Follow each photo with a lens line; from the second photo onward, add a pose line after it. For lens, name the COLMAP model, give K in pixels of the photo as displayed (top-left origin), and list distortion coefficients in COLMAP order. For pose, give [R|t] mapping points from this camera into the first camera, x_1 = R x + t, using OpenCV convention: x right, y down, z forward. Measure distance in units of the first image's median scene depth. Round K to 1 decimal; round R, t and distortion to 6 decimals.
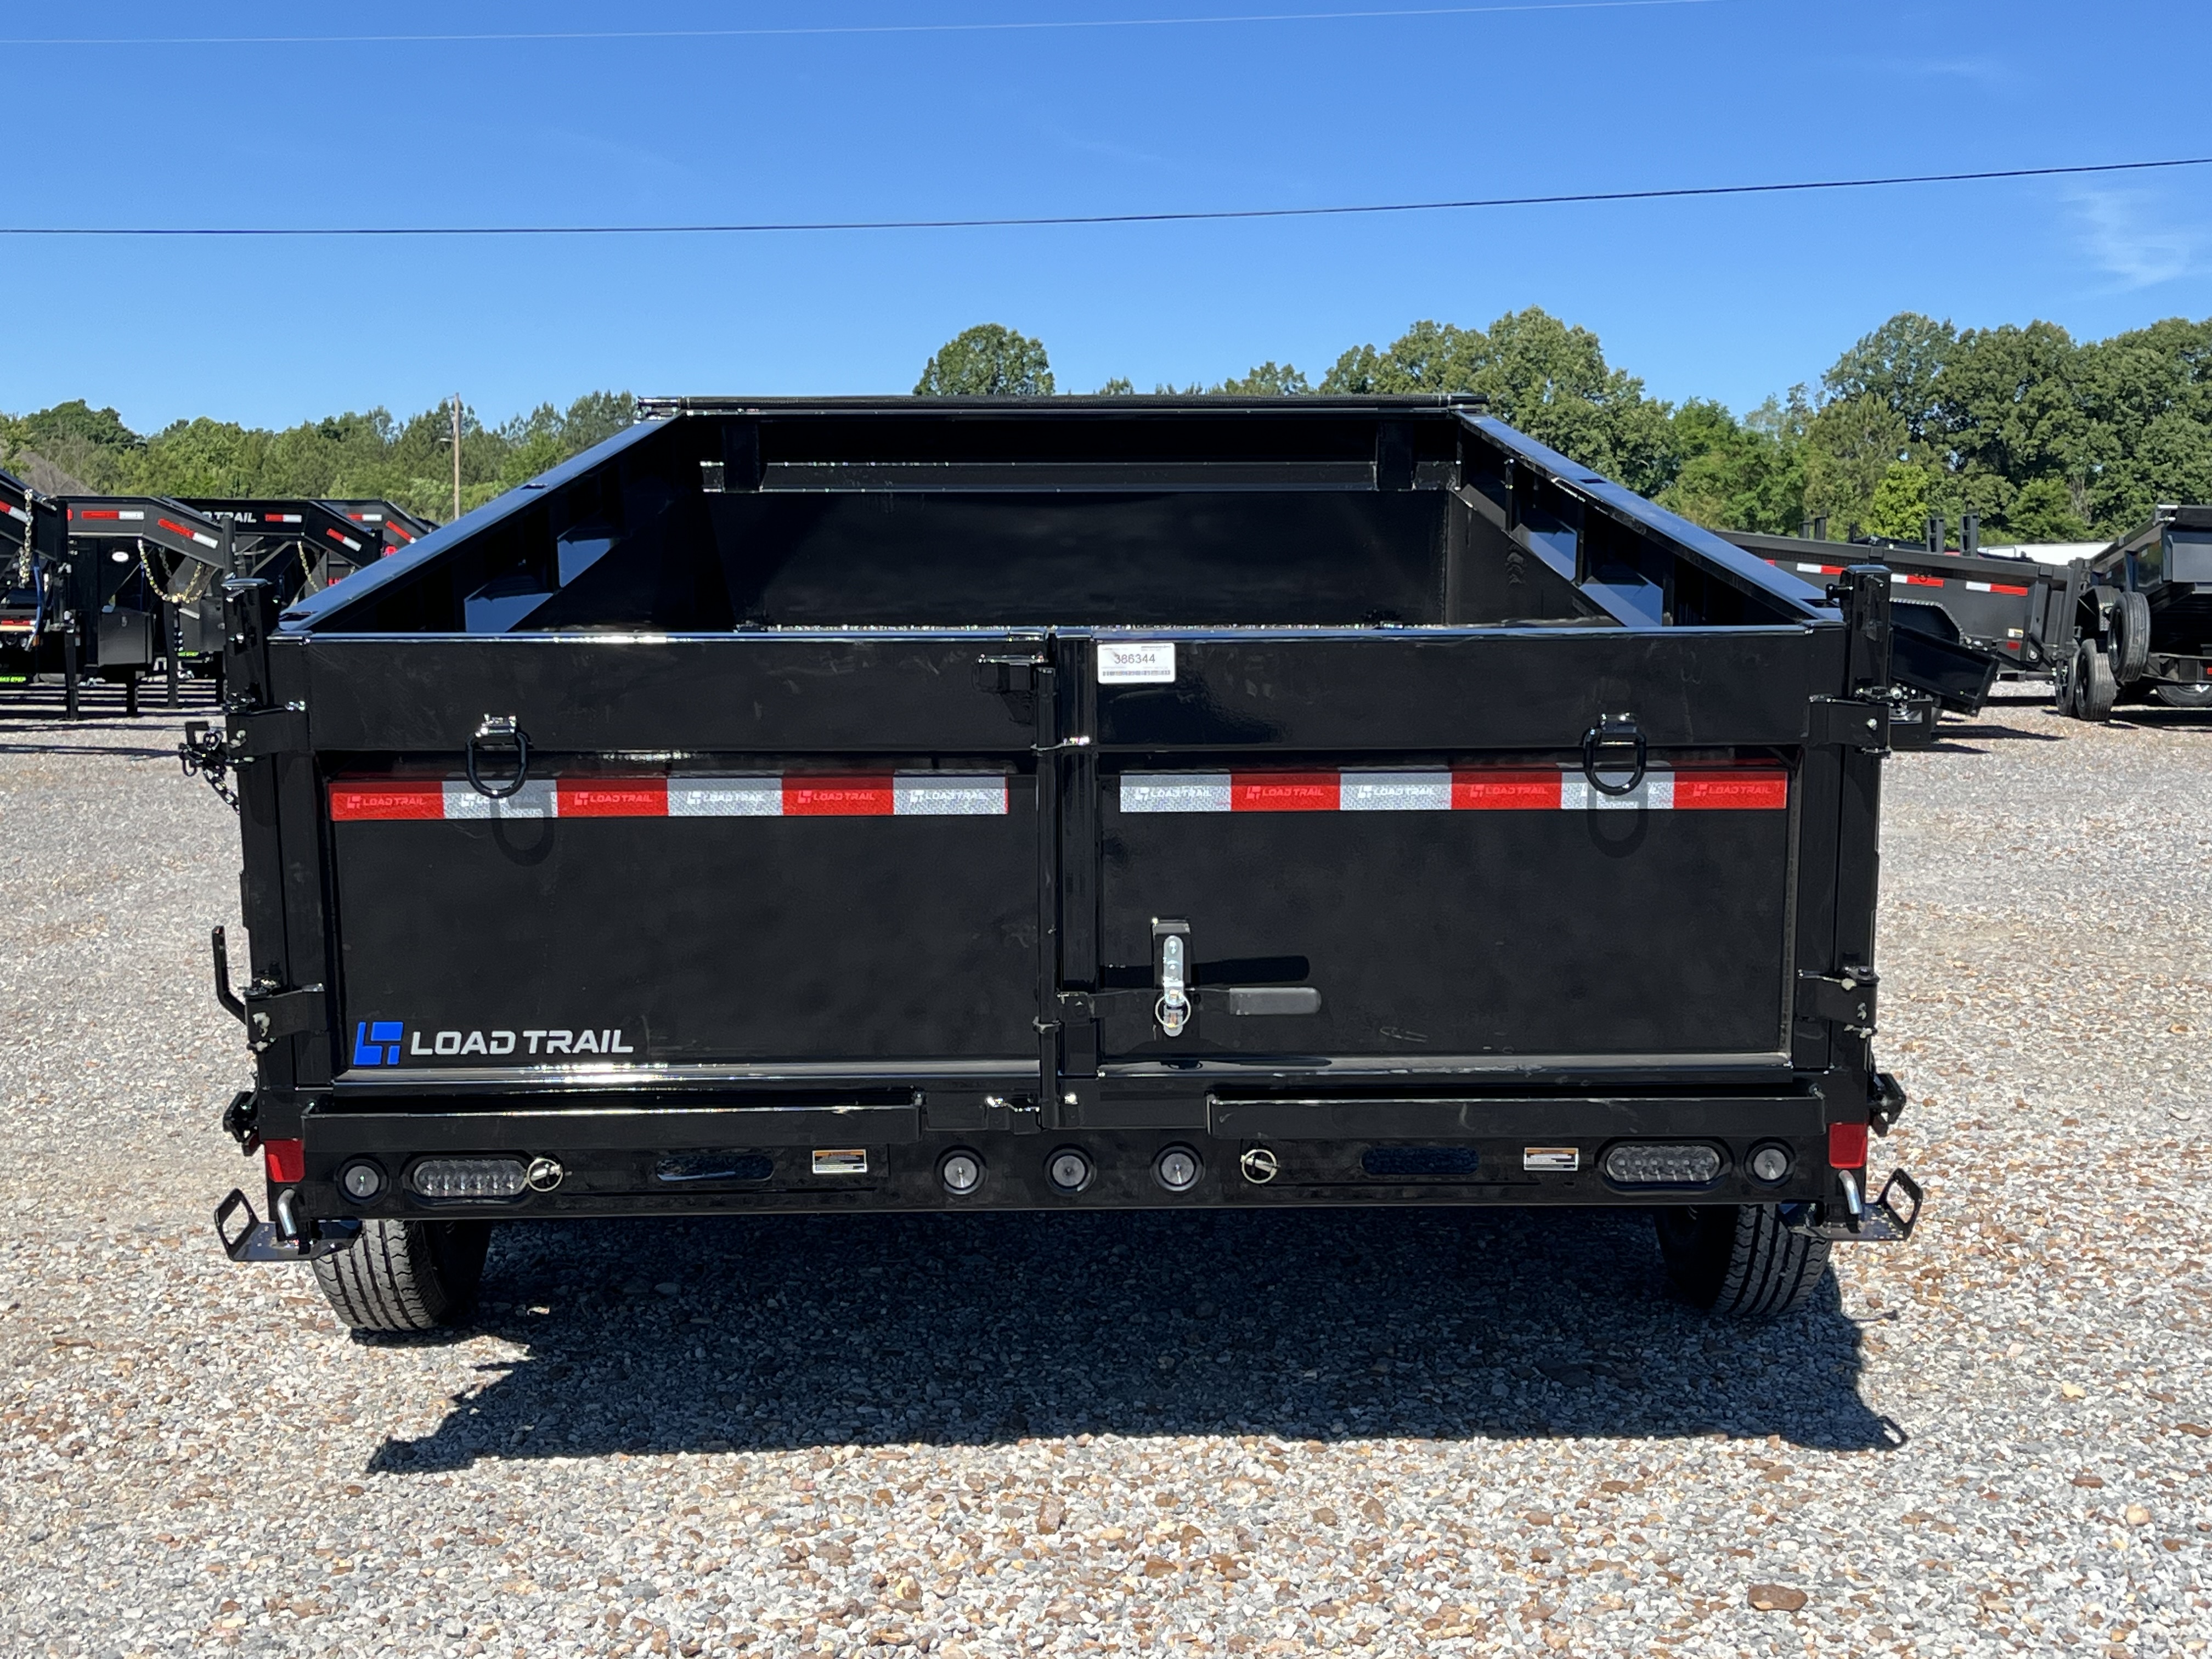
lens RADIAL K [[2940.2, 0, 1071.8], [0, 2940.2, 827.9], [0, 0, 1]] dist [0.116624, -0.366620]
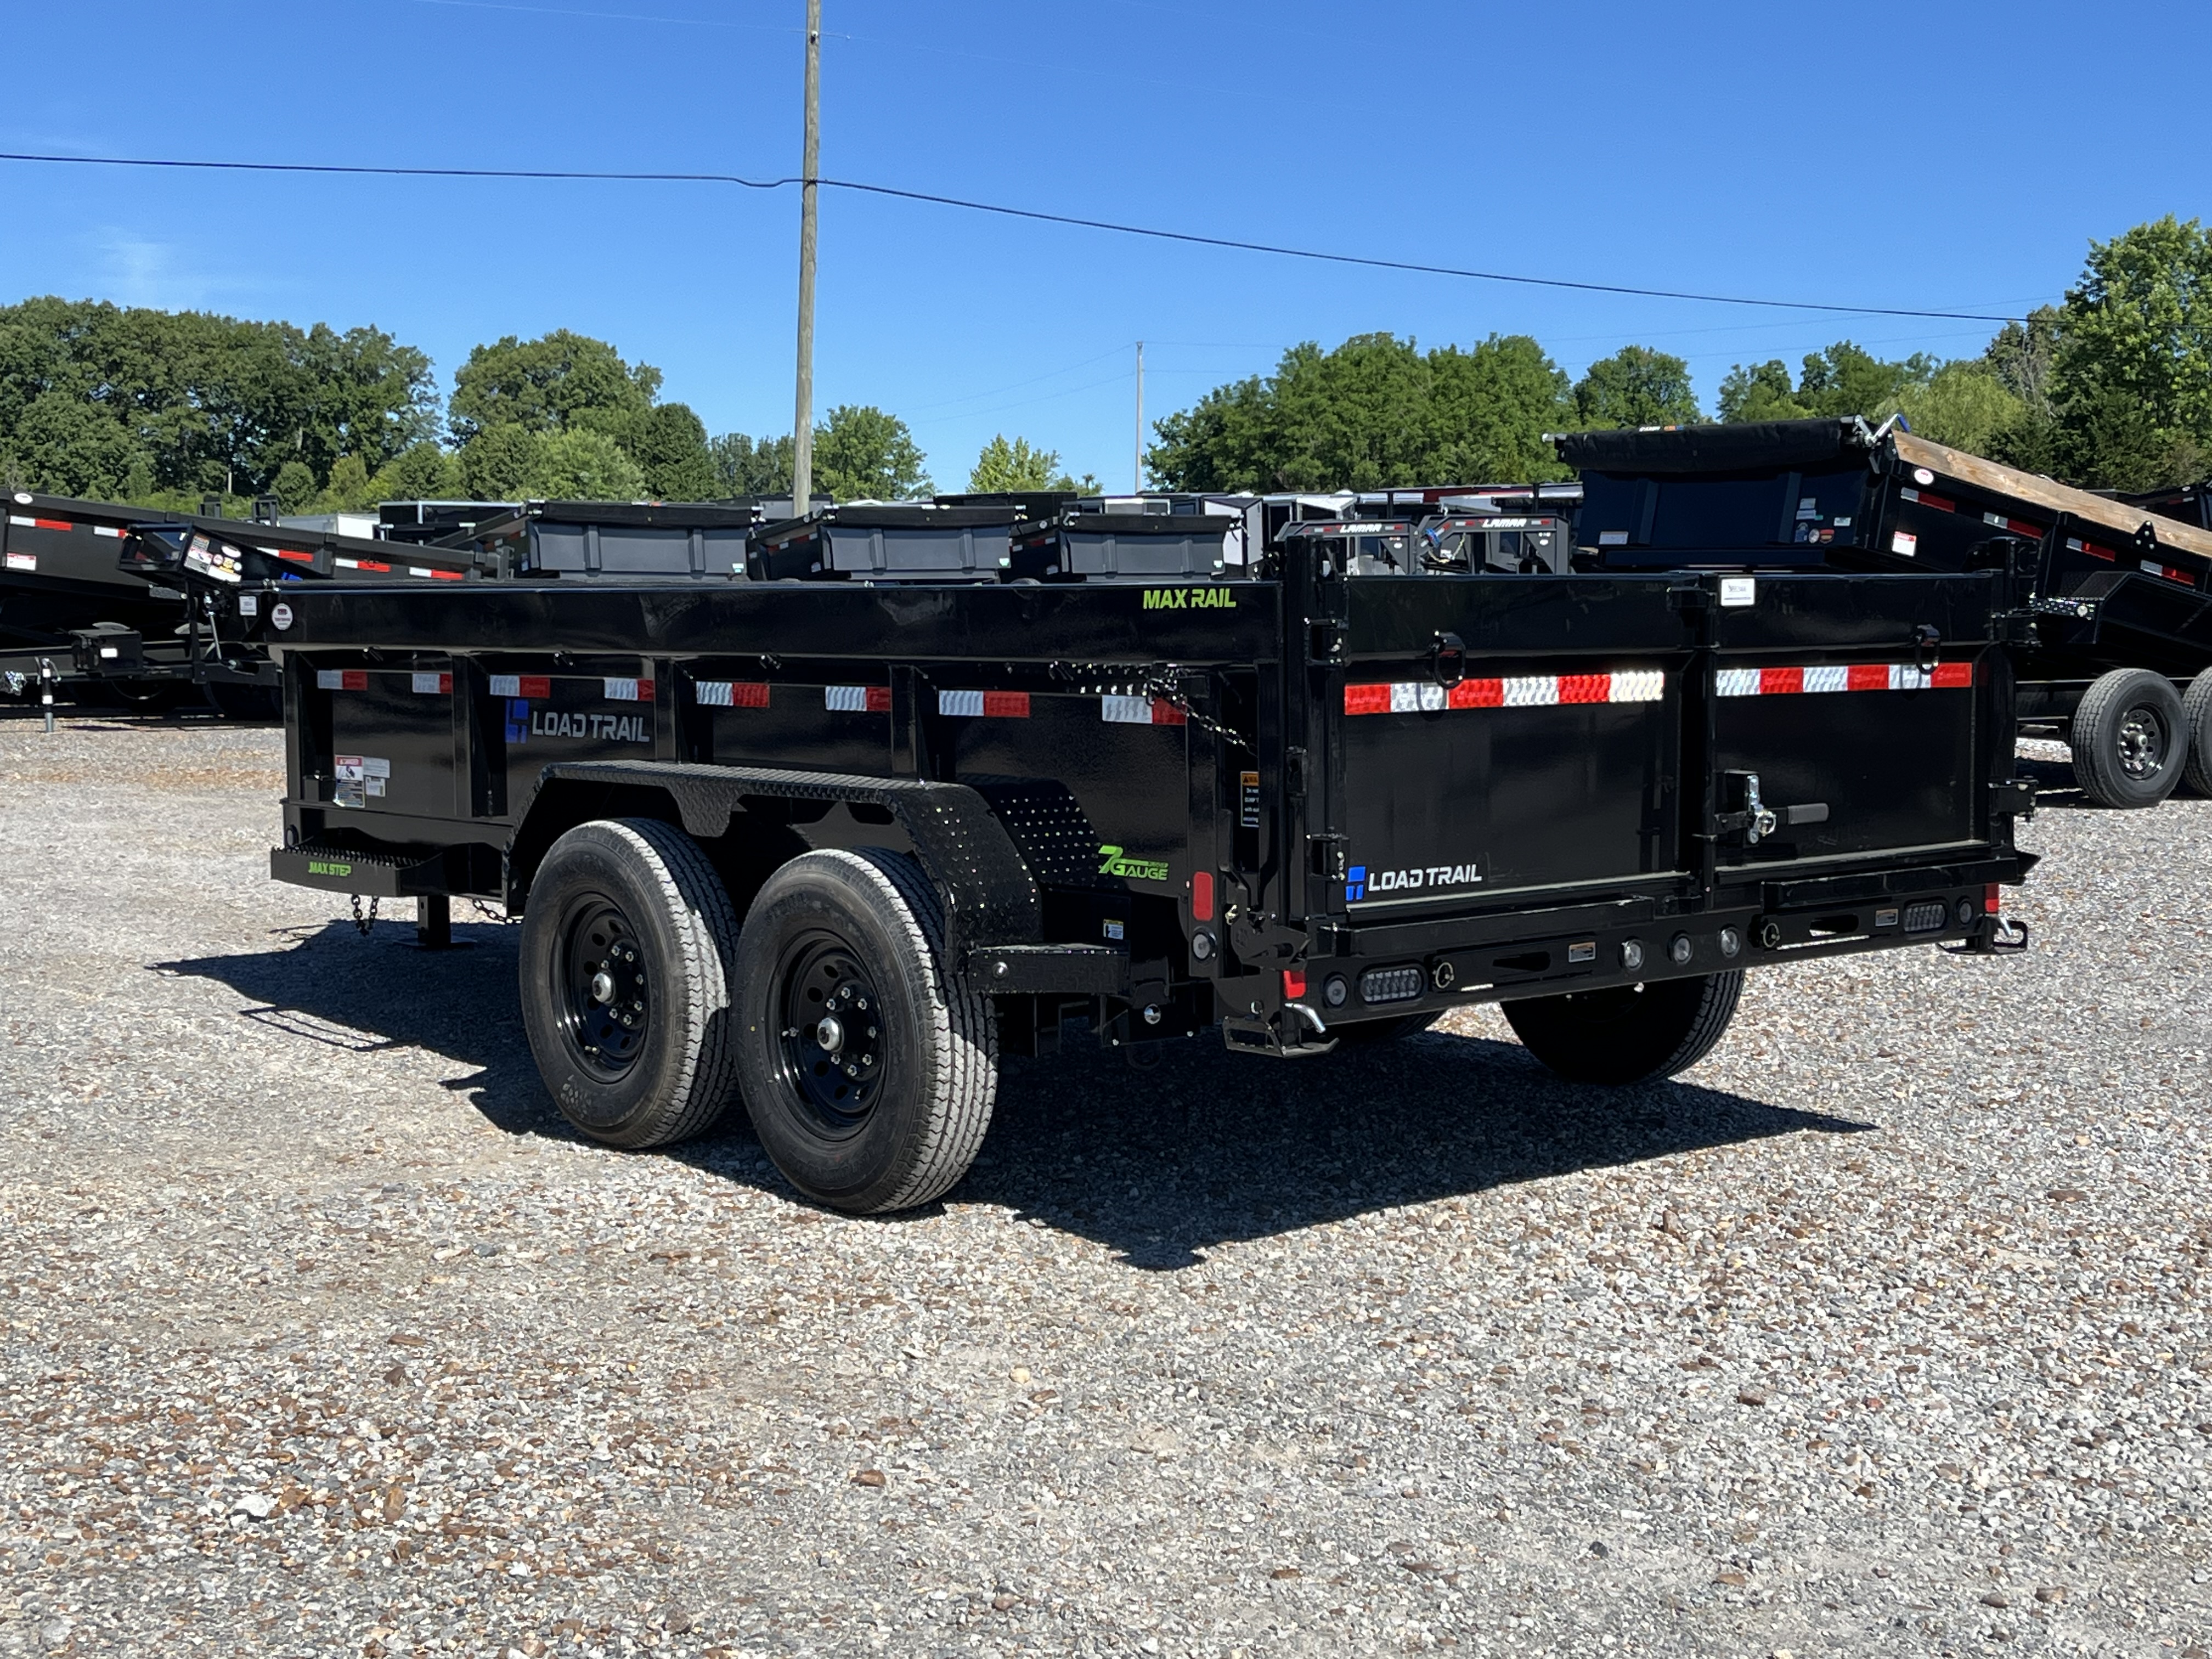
lens RADIAL K [[2972.6, 0, 1097.7], [0, 2972.6, 832.8], [0, 0, 1]] dist [0.144925, -0.508188]
pose [[0.778792, -0.047927, 0.625449, -1.028216], [0.043439, 0.998804, 0.022448, -0.005007], [-0.625777, 0.009686, 0.779942, 0.018419]]
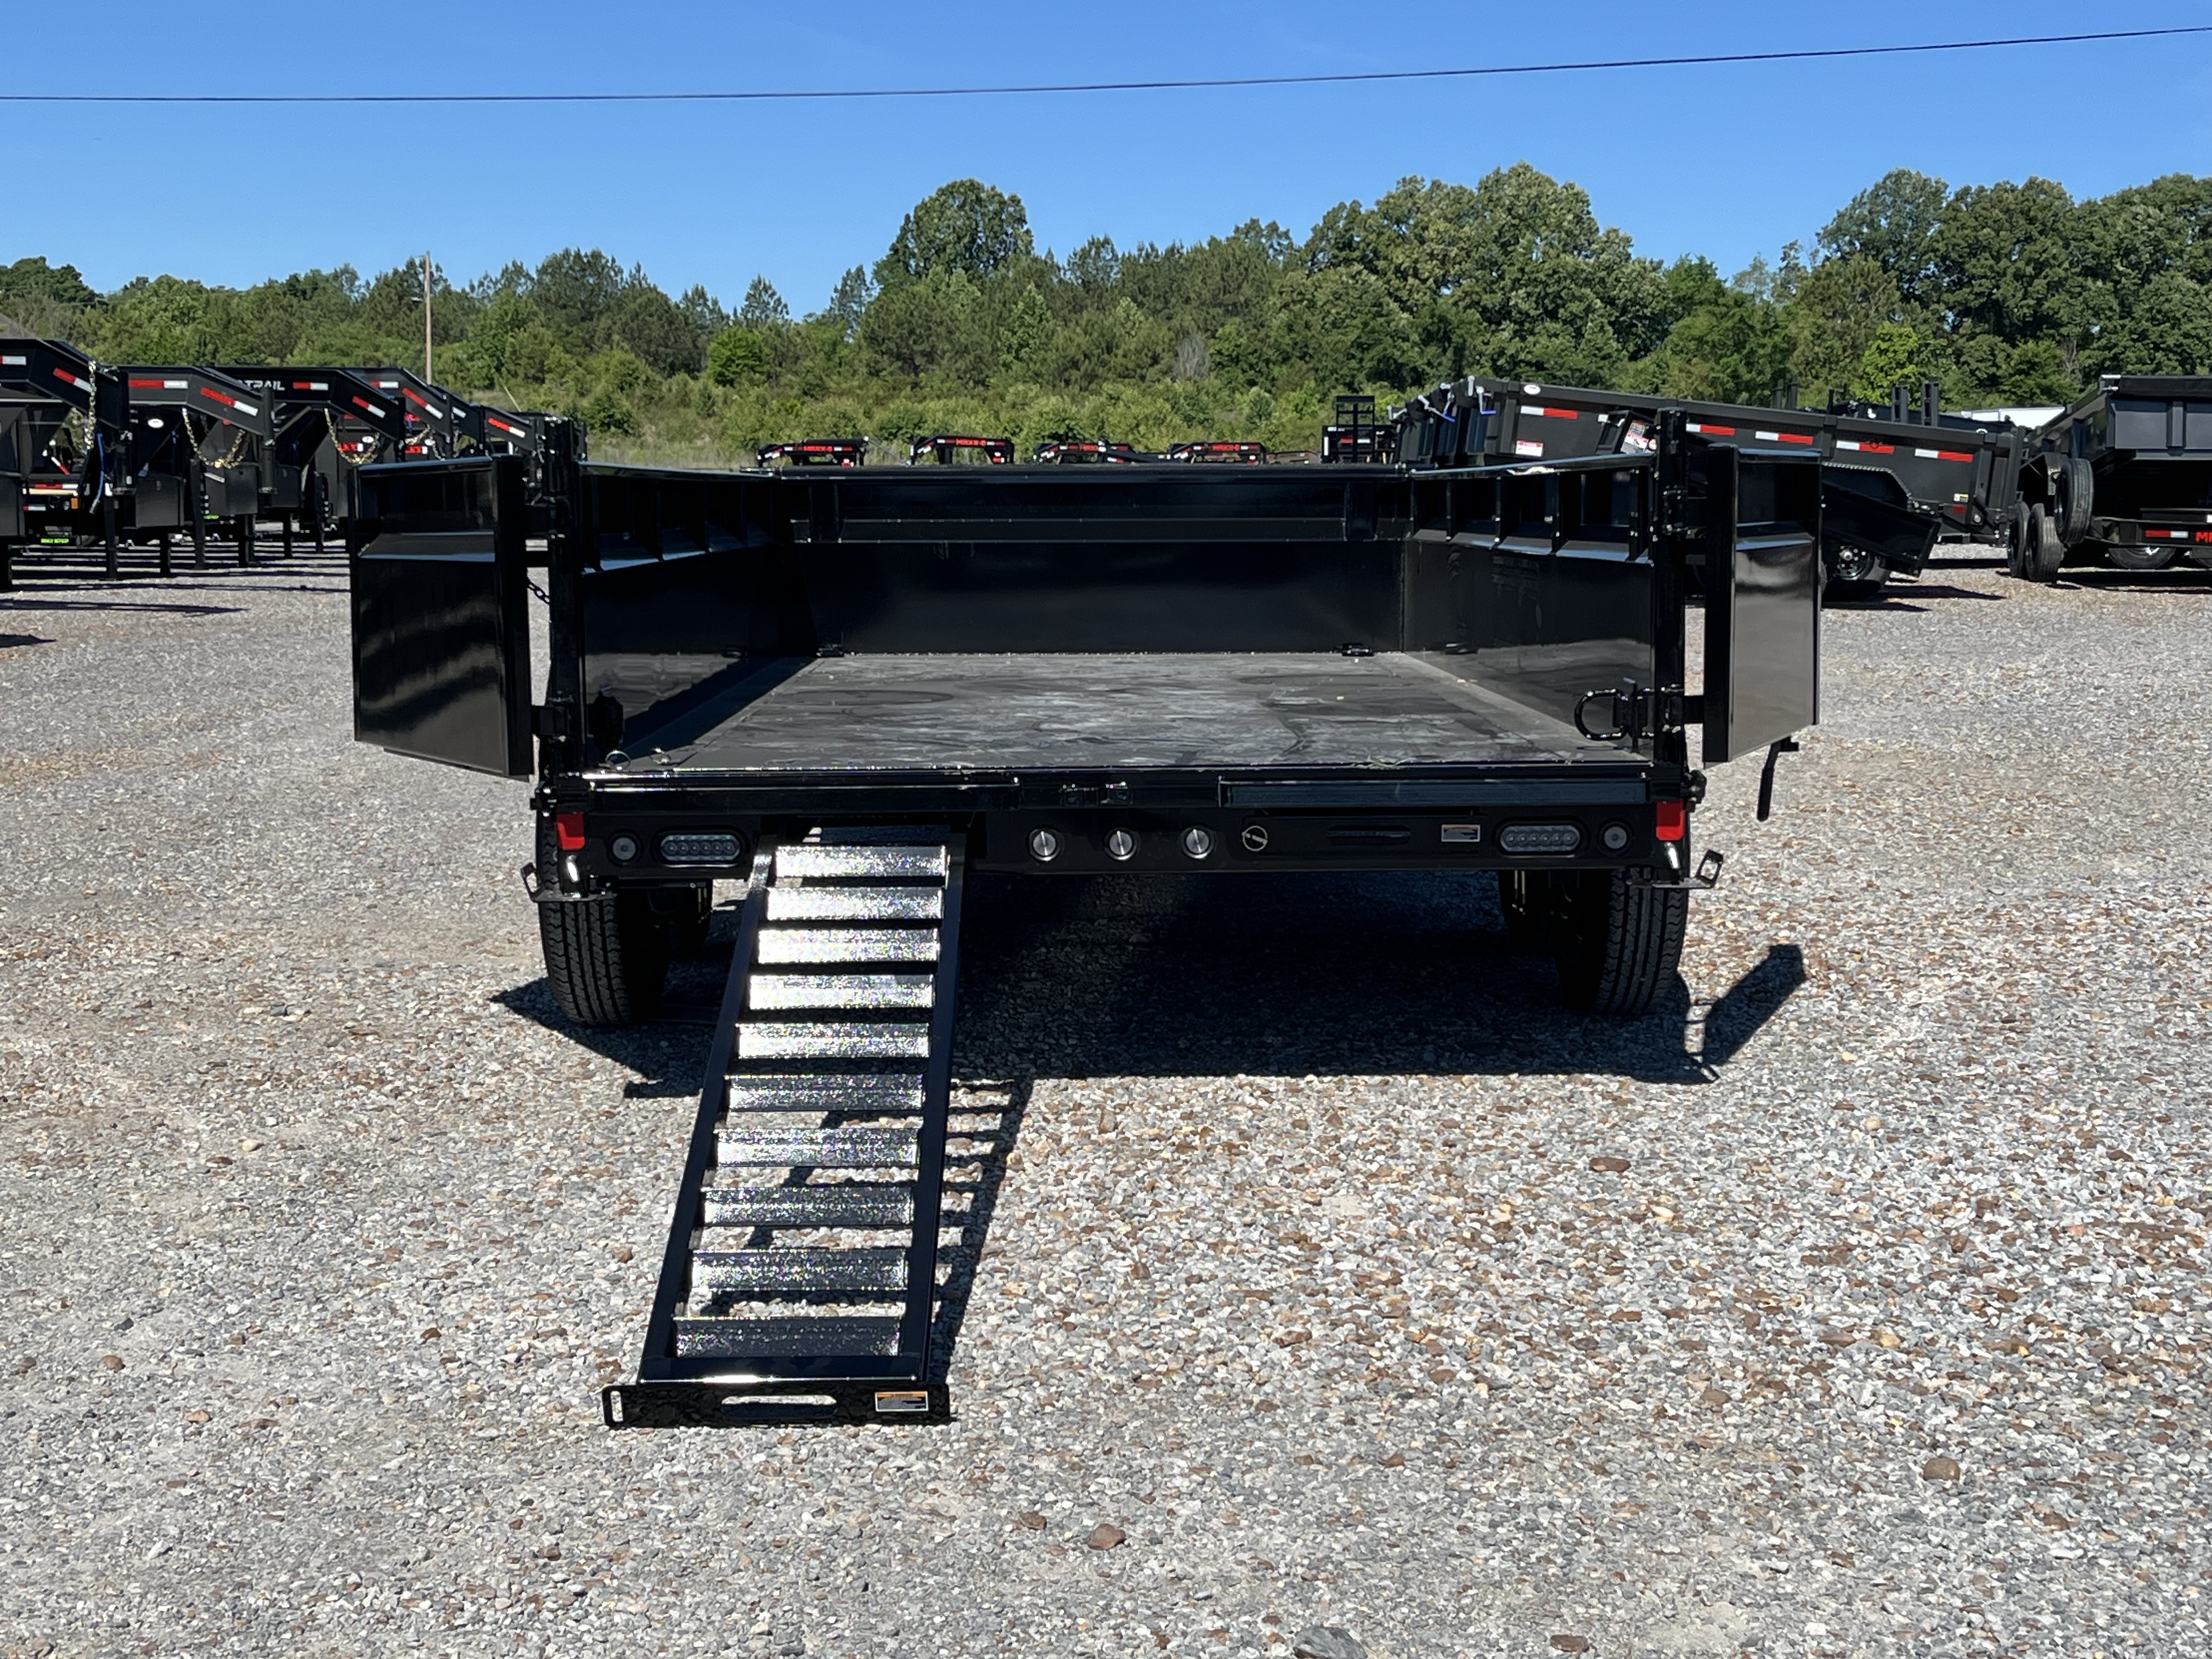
lens RADIAL K [[2972.6, 0, 1097.7], [0, 2972.6, 832.8], [0, 0, 1]] dist [0.144925, -0.508188]
pose [[0.999884, -0.001311, 0.015162, -0.030264], [0.000614, 0.998947, 0.045884, 0.024459], [-0.015206, -0.045869, 0.998832, -0.383679]]
